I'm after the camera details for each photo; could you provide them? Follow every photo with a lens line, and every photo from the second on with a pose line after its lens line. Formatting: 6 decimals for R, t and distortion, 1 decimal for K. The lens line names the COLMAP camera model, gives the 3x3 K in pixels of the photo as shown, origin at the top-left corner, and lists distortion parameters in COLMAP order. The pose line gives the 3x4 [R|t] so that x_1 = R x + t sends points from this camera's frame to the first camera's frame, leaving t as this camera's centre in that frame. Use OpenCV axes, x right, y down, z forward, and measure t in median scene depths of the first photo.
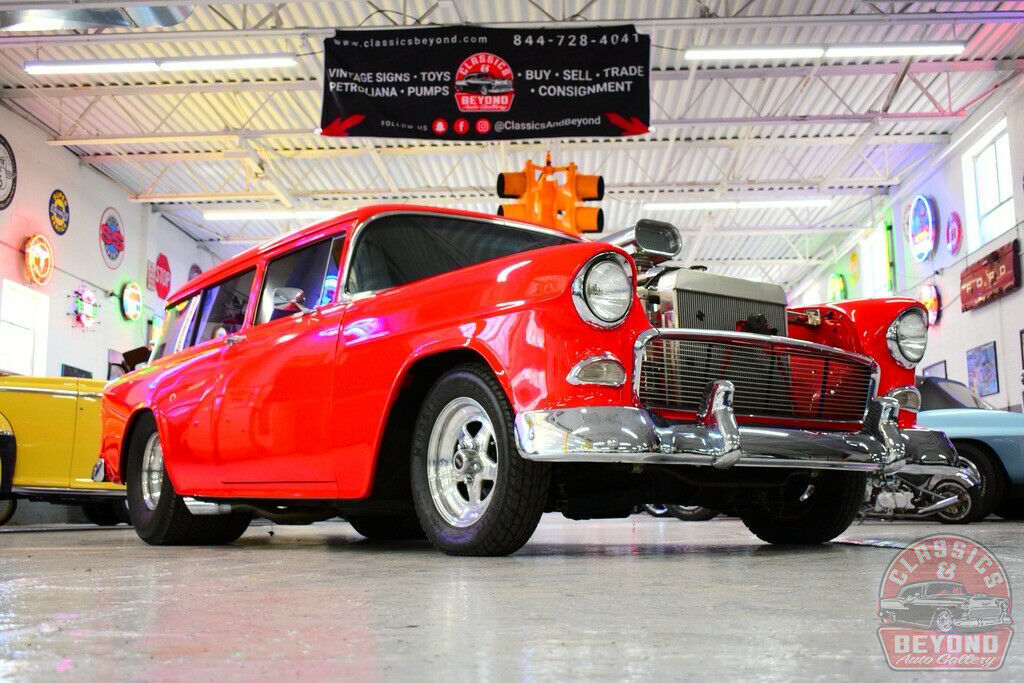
lens RADIAL K [[1075.0, 0, 512.0], [0, 1075.0, 341.5], [0, 0, 1]] dist [-0.005584, 0.002431]
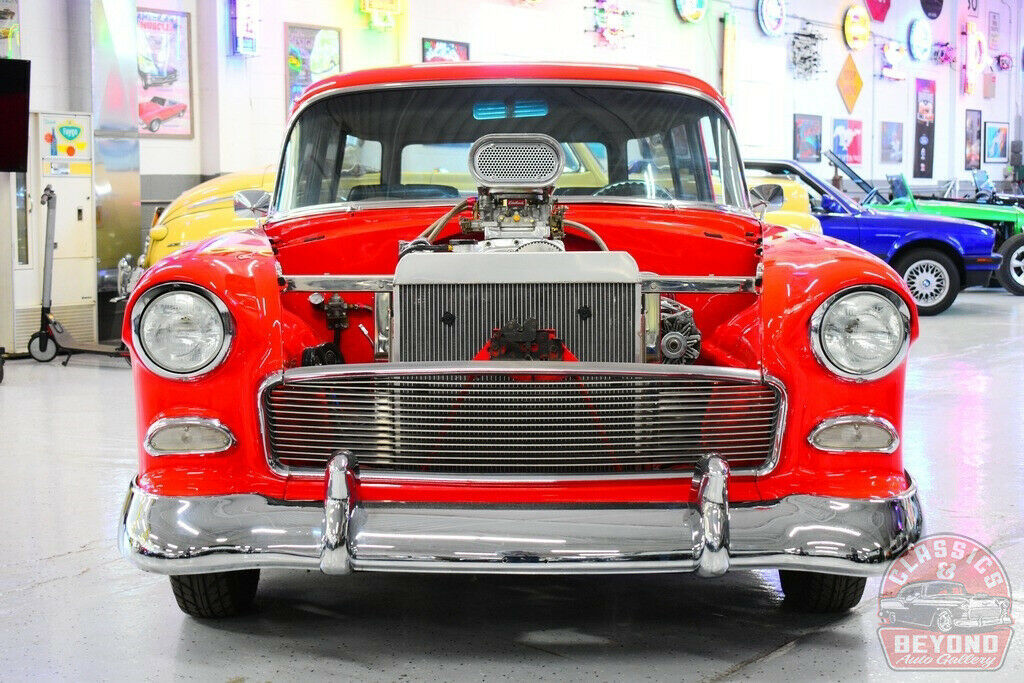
lens RADIAL K [[1531.0, 0, 512.0], [0, 1531.0, 341.5], [0, 0, 1]] dist [-0.026273, 0.007918]
pose [[0.819576, 0.055783, -0.570248, 0.463956], [0.084499, 0.972600, 0.216585, -0.132594], [0.566705, -0.225694, 0.792406, 0.144588]]
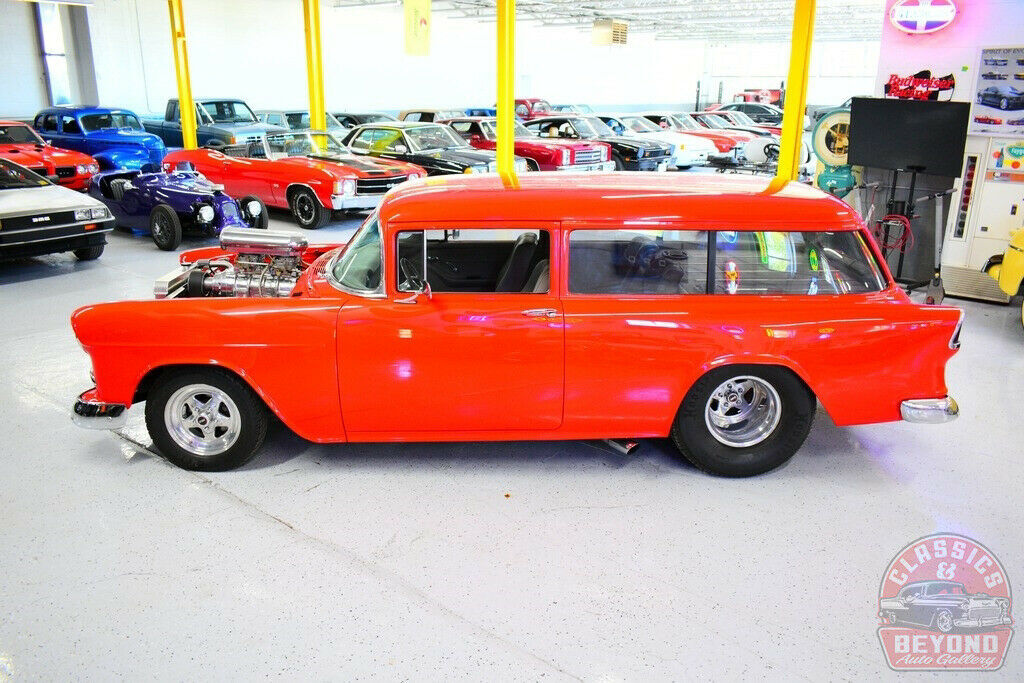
lens RADIAL K [[809.2, 0, 512.0], [0, 809.2, 341.5], [0, 0, 1]] dist [-0.007054, 0.002768]
pose [[-0.578992, 0.248534, -0.776530, 0.598972], [0.113553, 0.967707, 0.225055, -0.118990], [0.807387, 0.042127, -0.588516, 1.406239]]
